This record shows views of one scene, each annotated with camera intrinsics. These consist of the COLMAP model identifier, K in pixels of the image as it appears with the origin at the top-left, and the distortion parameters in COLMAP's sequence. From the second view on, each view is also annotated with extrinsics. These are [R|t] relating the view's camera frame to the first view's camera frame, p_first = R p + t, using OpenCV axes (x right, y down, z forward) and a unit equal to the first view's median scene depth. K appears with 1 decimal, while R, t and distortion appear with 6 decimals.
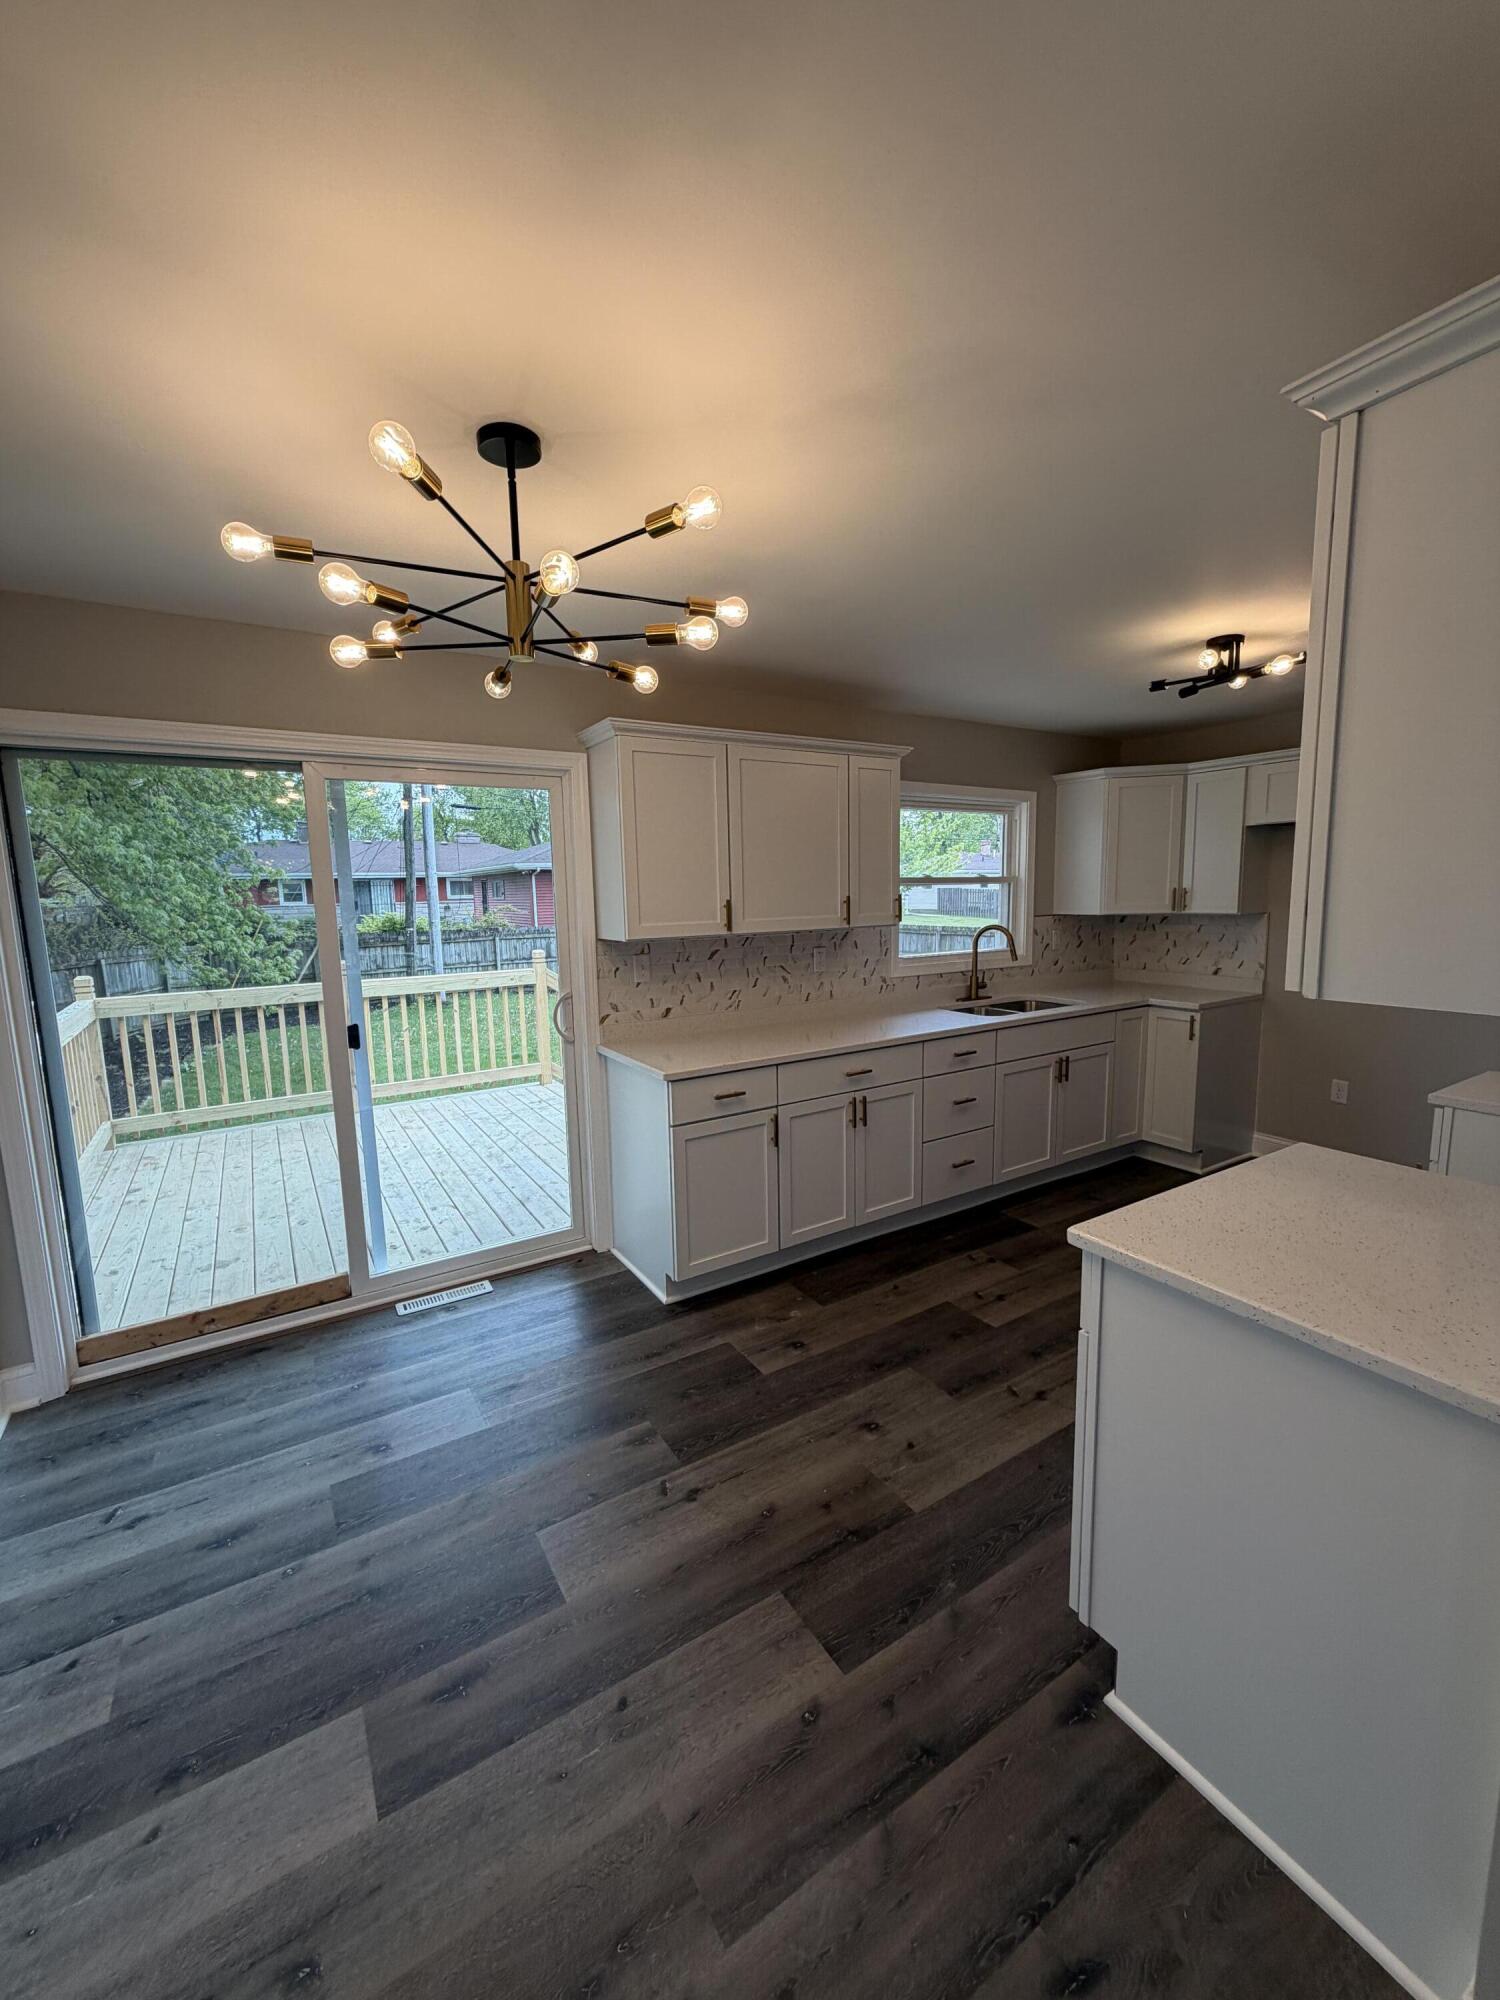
lens RADIAL K [[801.9, 0, 754.5], [0, 801.9, 1006.5], [0, 0, 1]] dist [-0.002000, -0.000296]
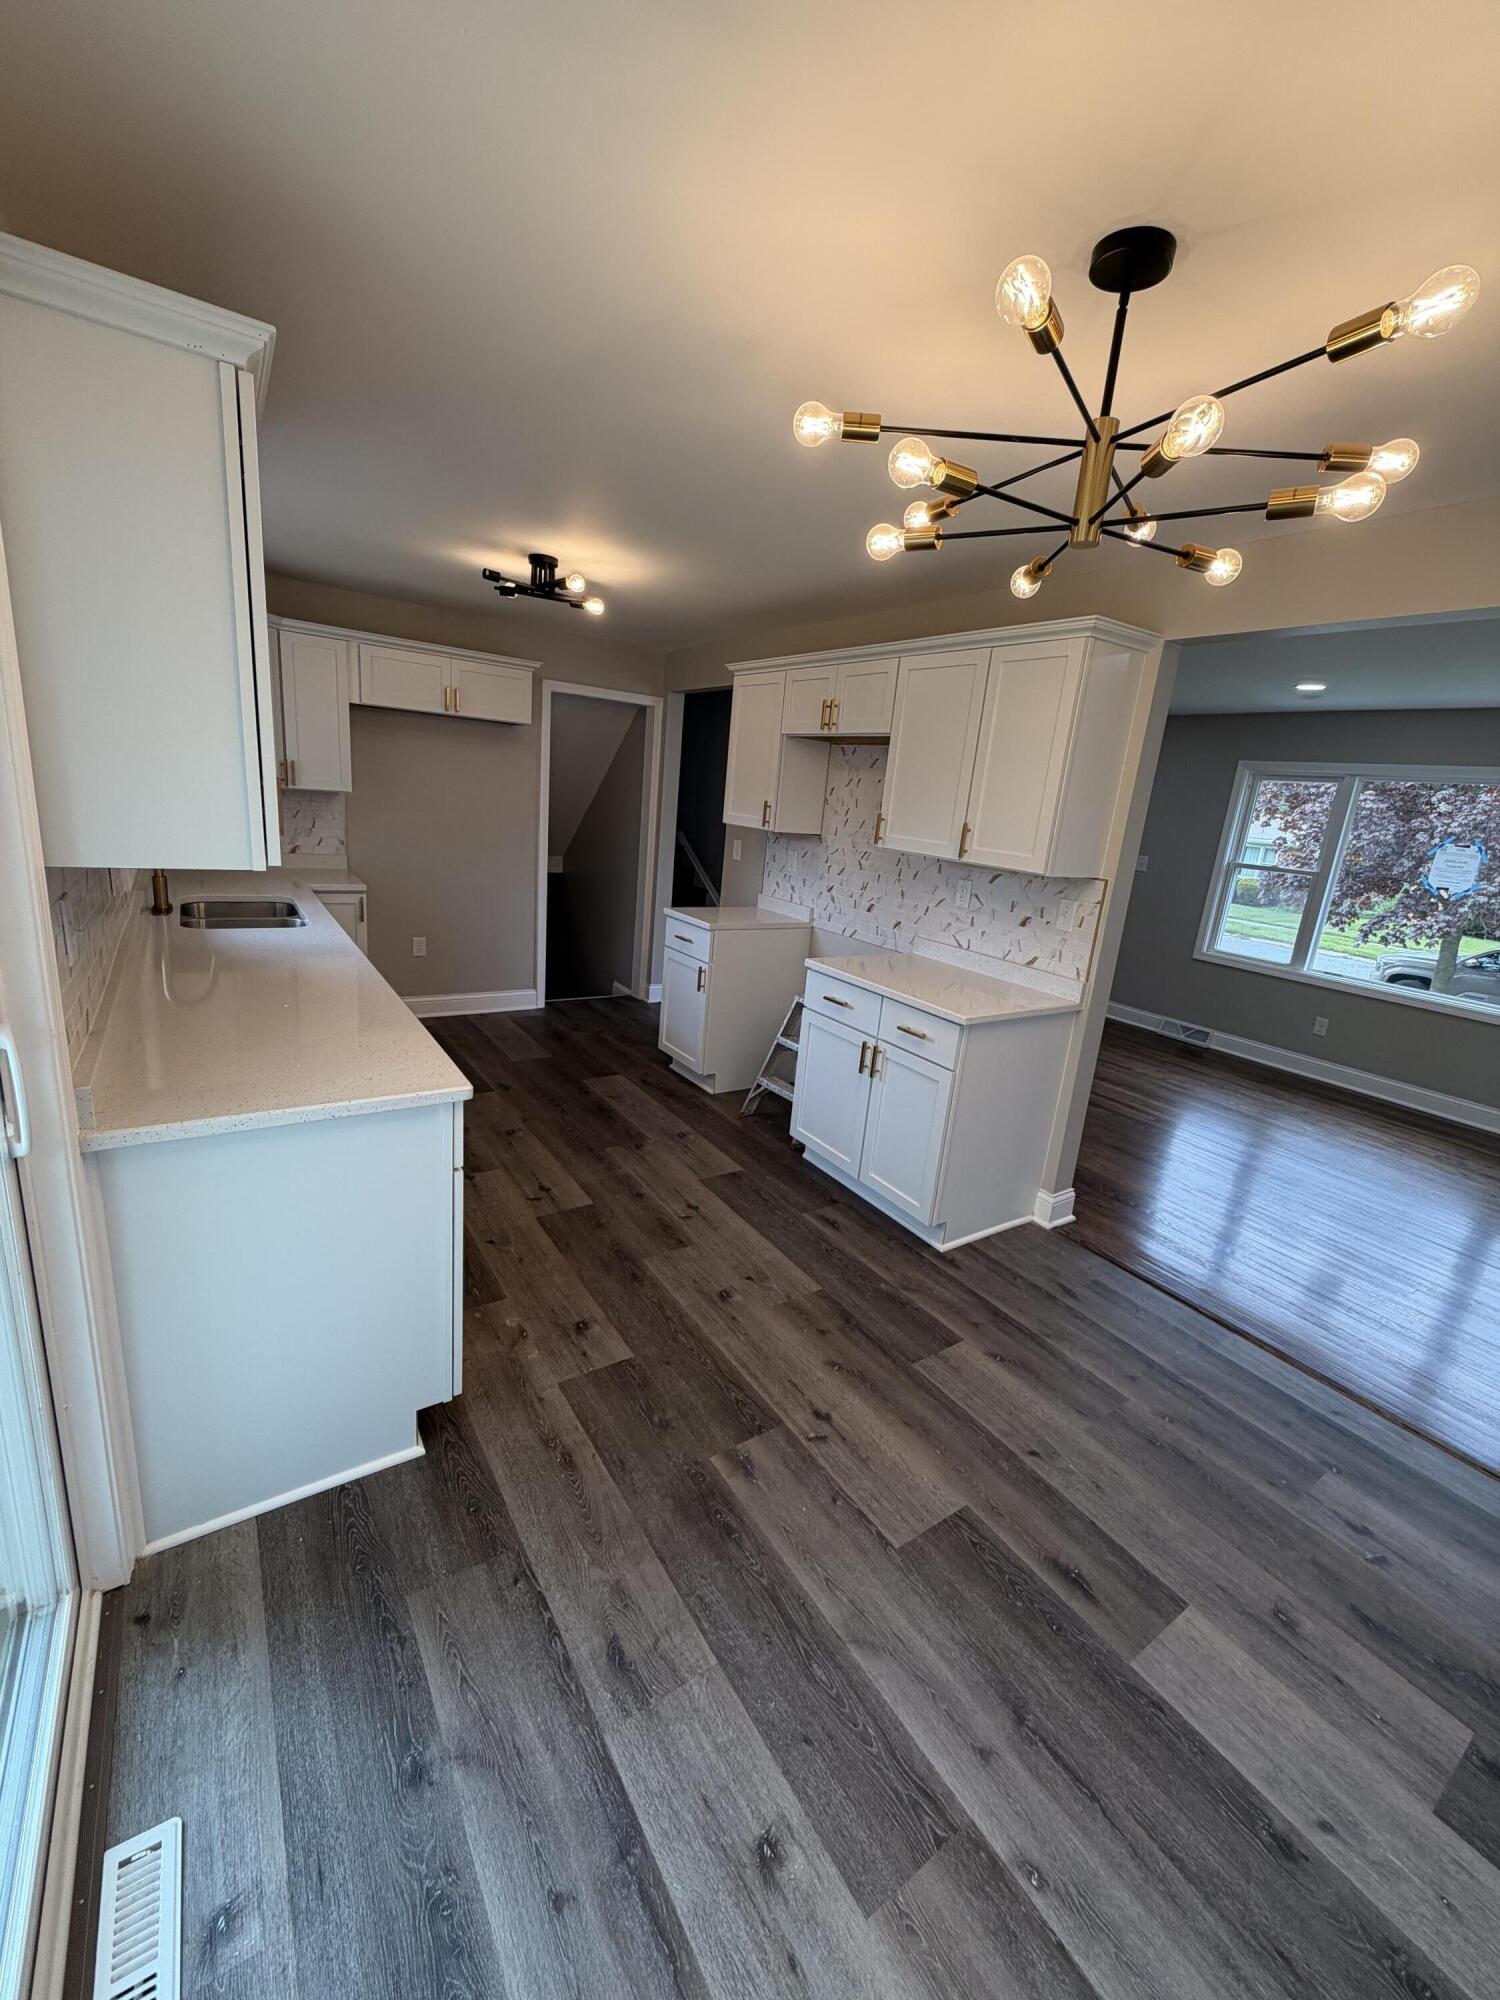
lens RADIAL K [[801.9, 0, 758.9], [0, 801.9, 991.9], [0, 0, 1]] dist [-0.002000, -0.000296]
pose [[-0.047341, -0.230358, 0.971954, -1.072392], [0.056787, 0.970850, 0.232863, -0.174371], [-0.997263, 0.066218, -0.032880, 1.235444]]
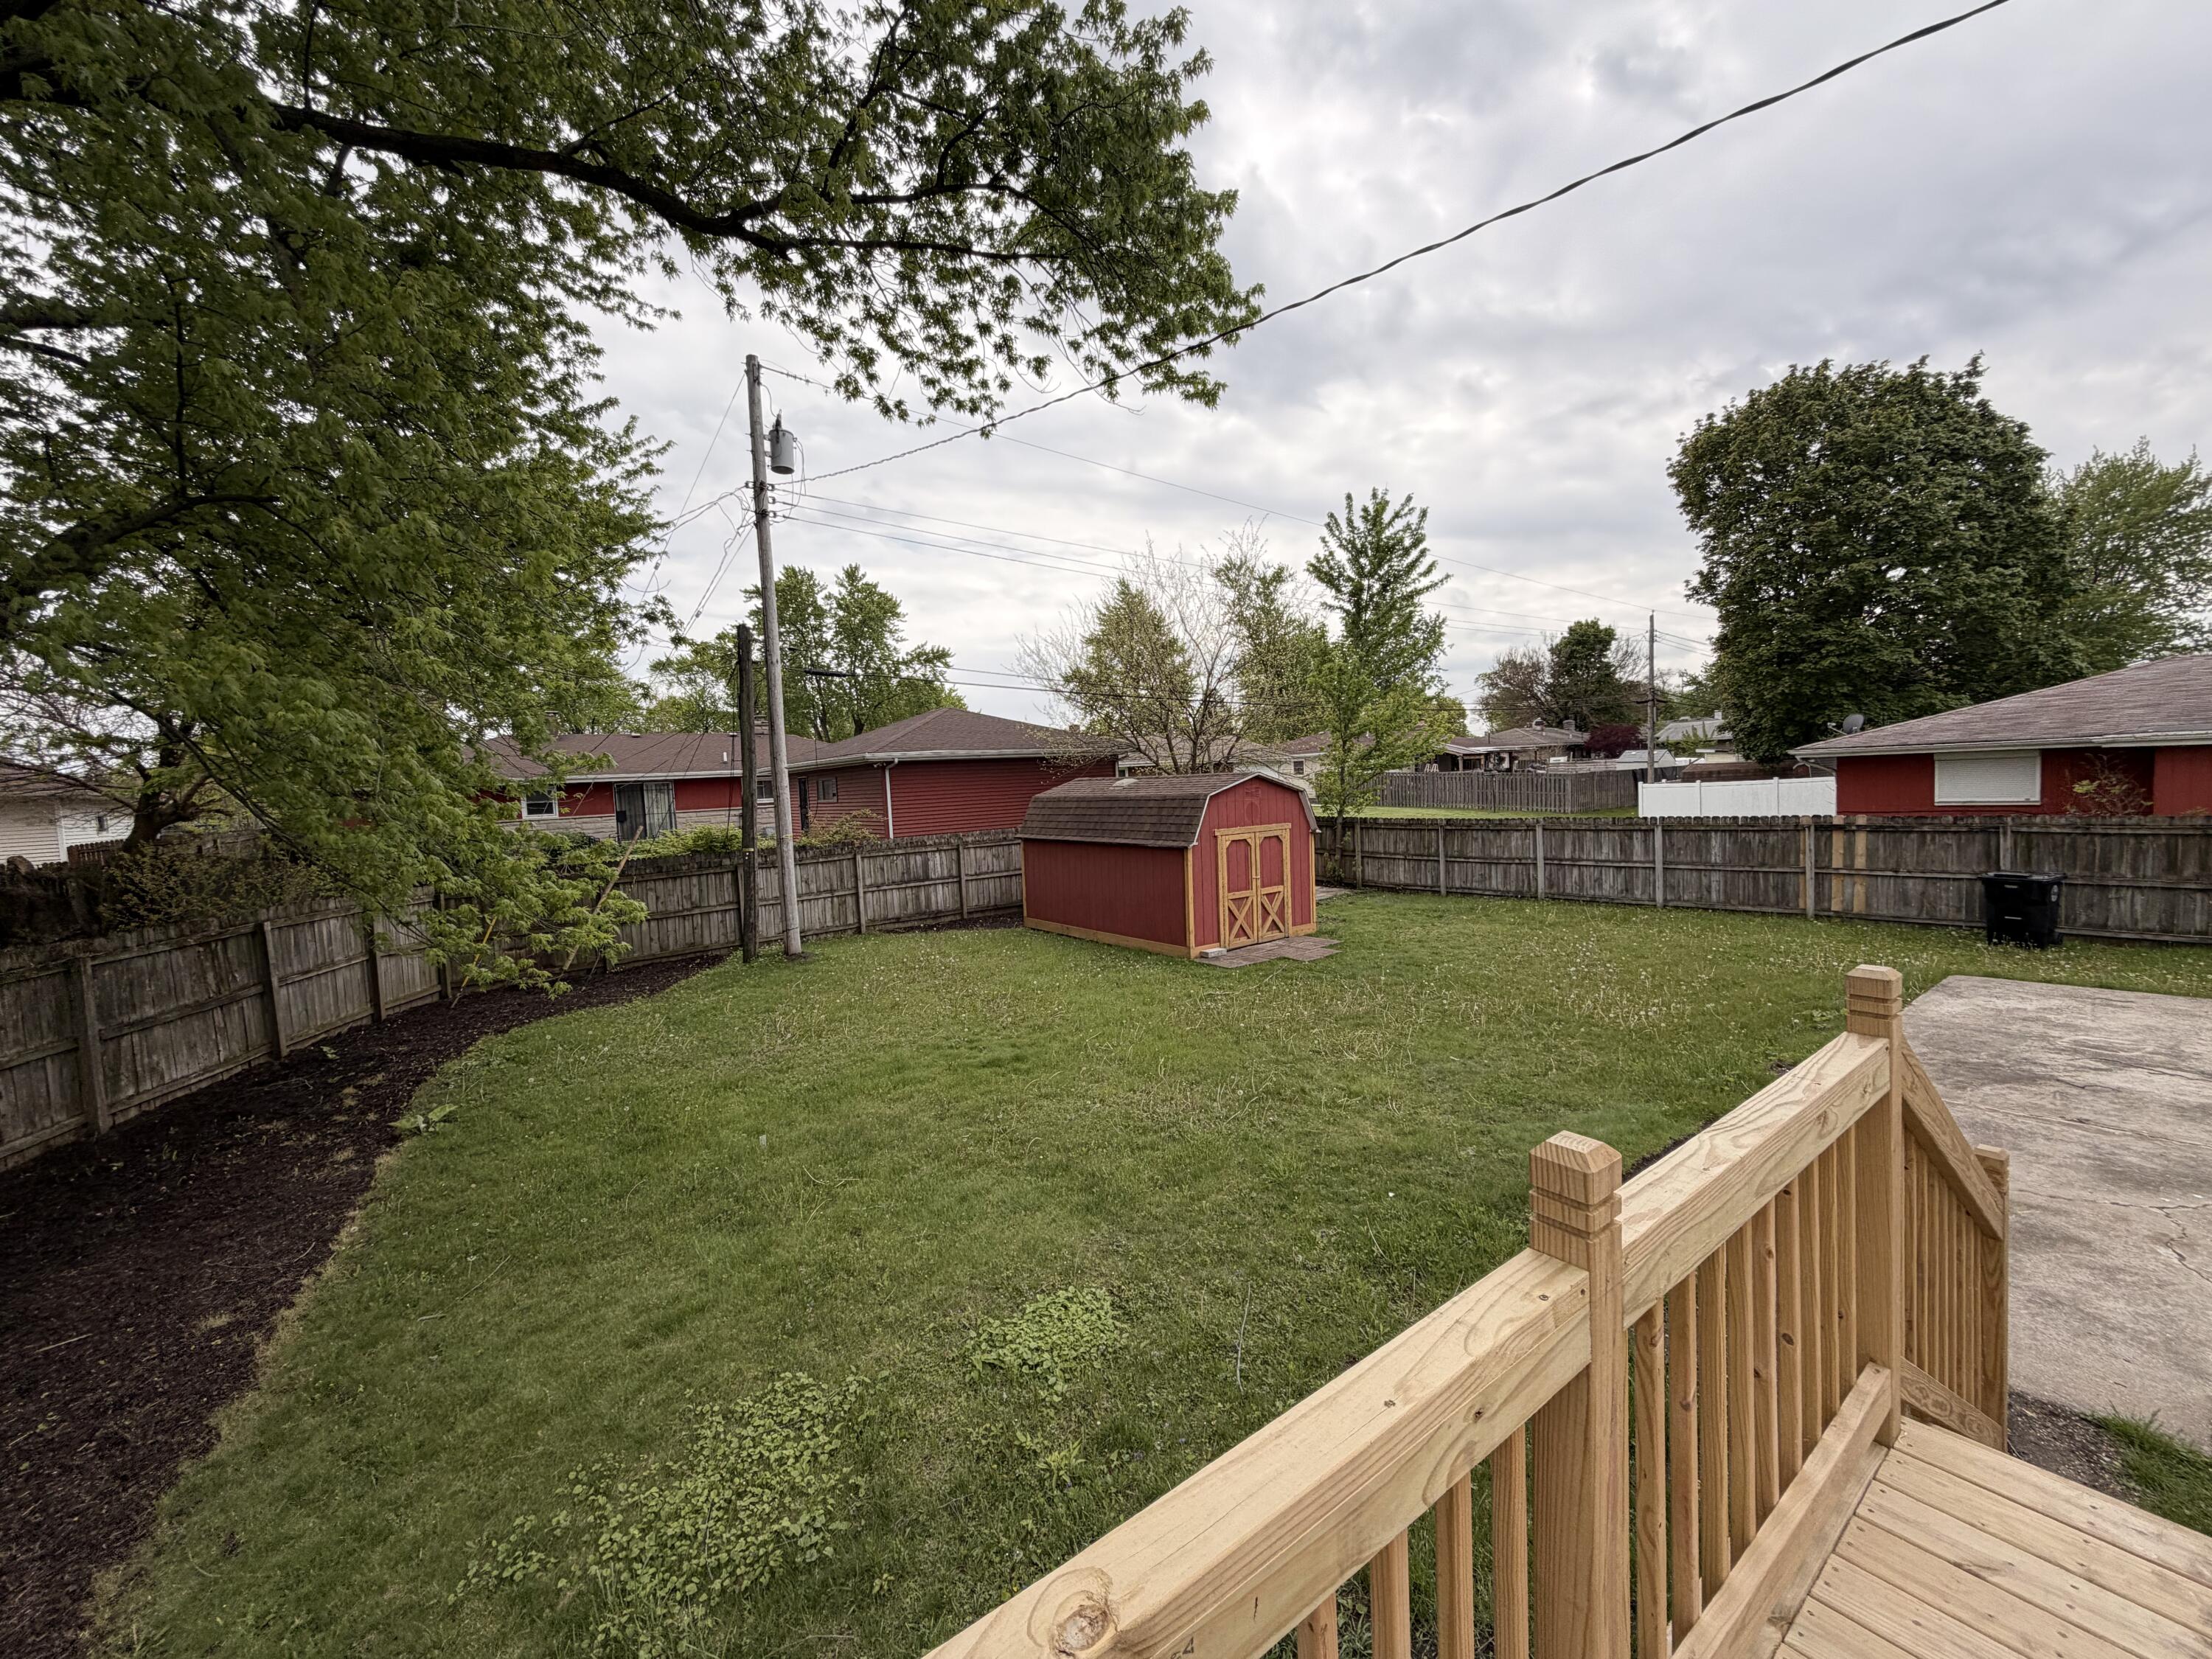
lens RADIAL K [[886.9, 0, 1111.3], [0, 886.9, 826.7], [0, 0, 1]] dist [-0.002000, -0.000296]
pose [[0.996358, -0.033553, 0.078395, -0.164167], [0.040863, 0.994773, -0.093583, -0.028788], [-0.074845, 0.096446, 0.992520, 0.202027]]
